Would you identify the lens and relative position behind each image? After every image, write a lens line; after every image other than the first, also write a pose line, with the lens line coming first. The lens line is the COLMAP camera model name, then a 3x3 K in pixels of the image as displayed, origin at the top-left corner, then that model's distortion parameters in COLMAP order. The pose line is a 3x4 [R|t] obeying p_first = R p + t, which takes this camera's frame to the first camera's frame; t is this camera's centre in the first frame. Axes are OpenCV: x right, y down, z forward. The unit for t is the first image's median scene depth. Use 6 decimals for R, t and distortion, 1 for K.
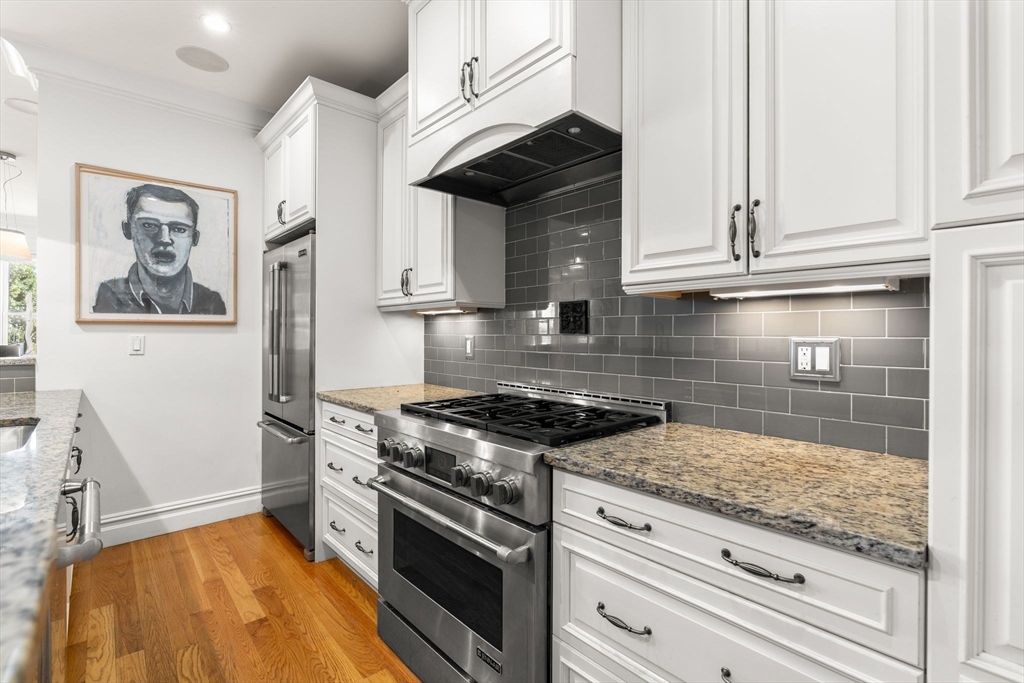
lens RADIAL K [[484.2, 0, 513.3], [0, 484.2, 335.4], [0, 0, 1]] dist [-0.005297, 0.001965]
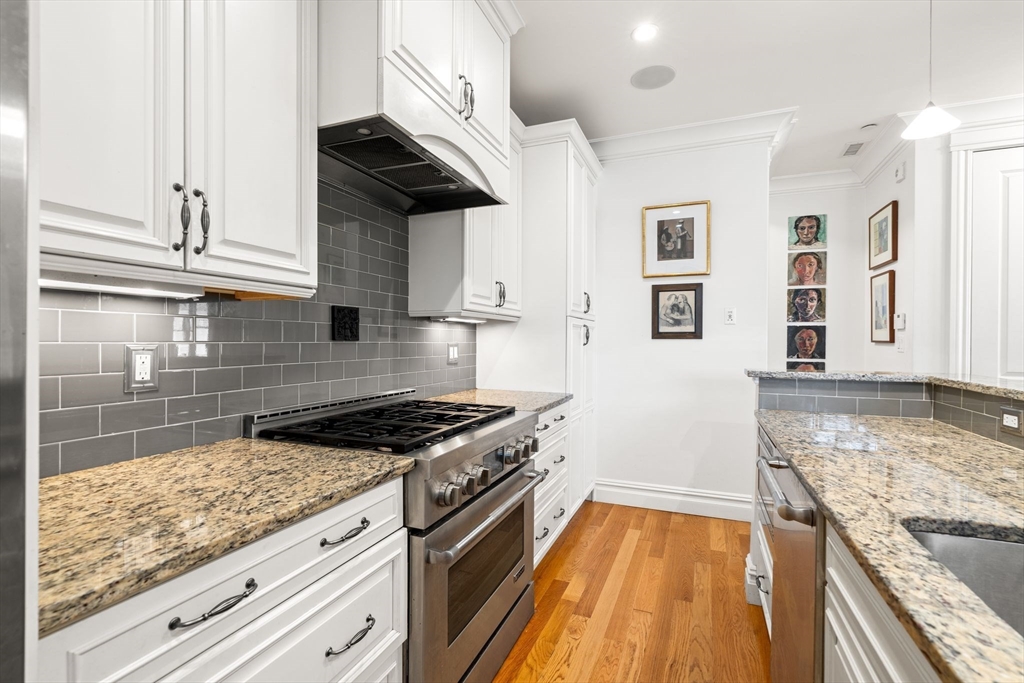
lens RADIAL K [[466.7, 0, 512.7], [0, 466.7, 343.7], [0, 0, 1]] dist [-0.001123, 0.004151]
pose [[-0.440858, -0.010248, 0.897518, -0.665086], [-0.002763, 0.999946, 0.010060, -0.005681], [-0.897573, 0.001955, -0.440862, 0.861287]]
